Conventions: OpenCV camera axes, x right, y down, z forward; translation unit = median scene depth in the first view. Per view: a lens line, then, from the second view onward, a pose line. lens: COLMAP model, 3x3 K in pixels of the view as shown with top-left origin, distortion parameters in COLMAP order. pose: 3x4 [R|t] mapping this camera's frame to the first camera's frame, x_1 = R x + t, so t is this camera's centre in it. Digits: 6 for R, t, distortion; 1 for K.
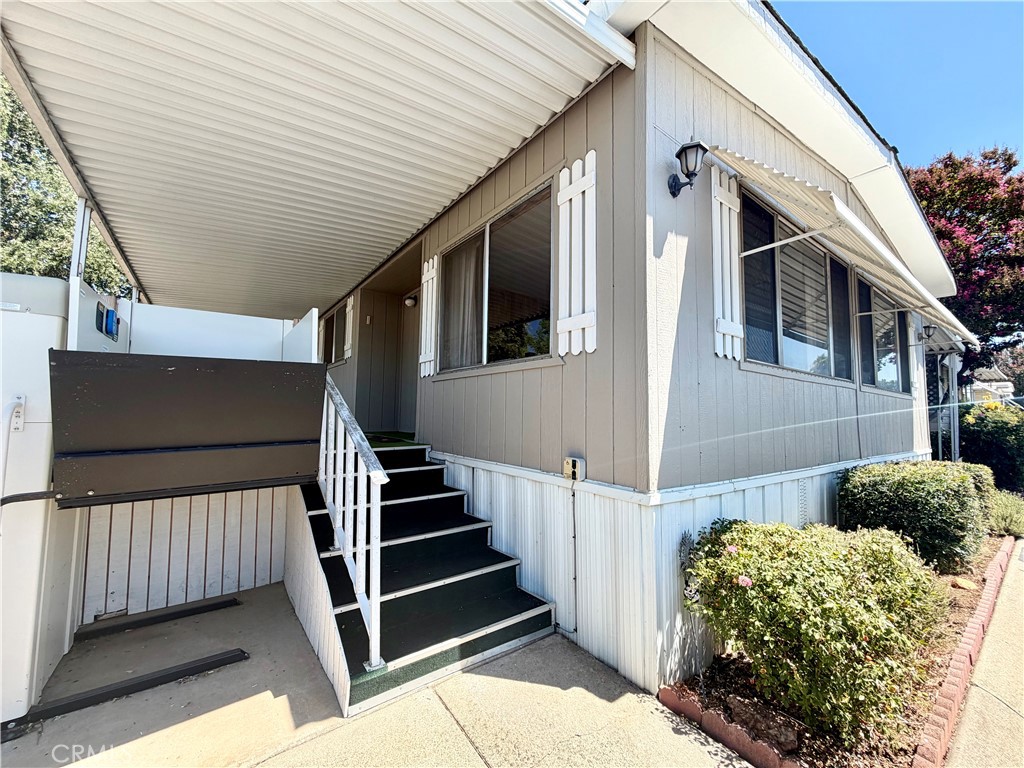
lens RADIAL K [[409.3, 0, 512.0], [0, 409.3, 384.0], [0, 0, 1]] dist [0.000511, 0.000084]
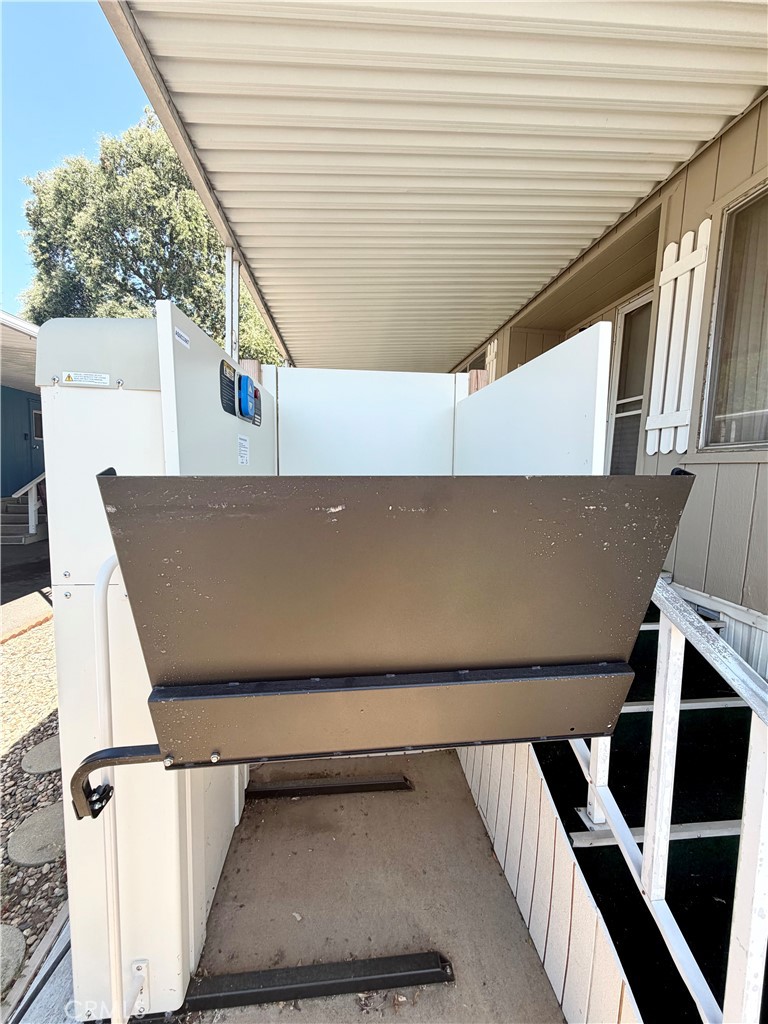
lens RADIAL K [[409.3, 0, 384.0], [0, 409.3, 512.0], [0, 0, 1]] dist [0.000511, 0.000084]
pose [[0.861665, 0.068474, -0.502836, -0.254209], [0.018020, 0.986102, 0.165161, -0.041089], [0.507157, -0.151374, 0.848456, 0.296348]]
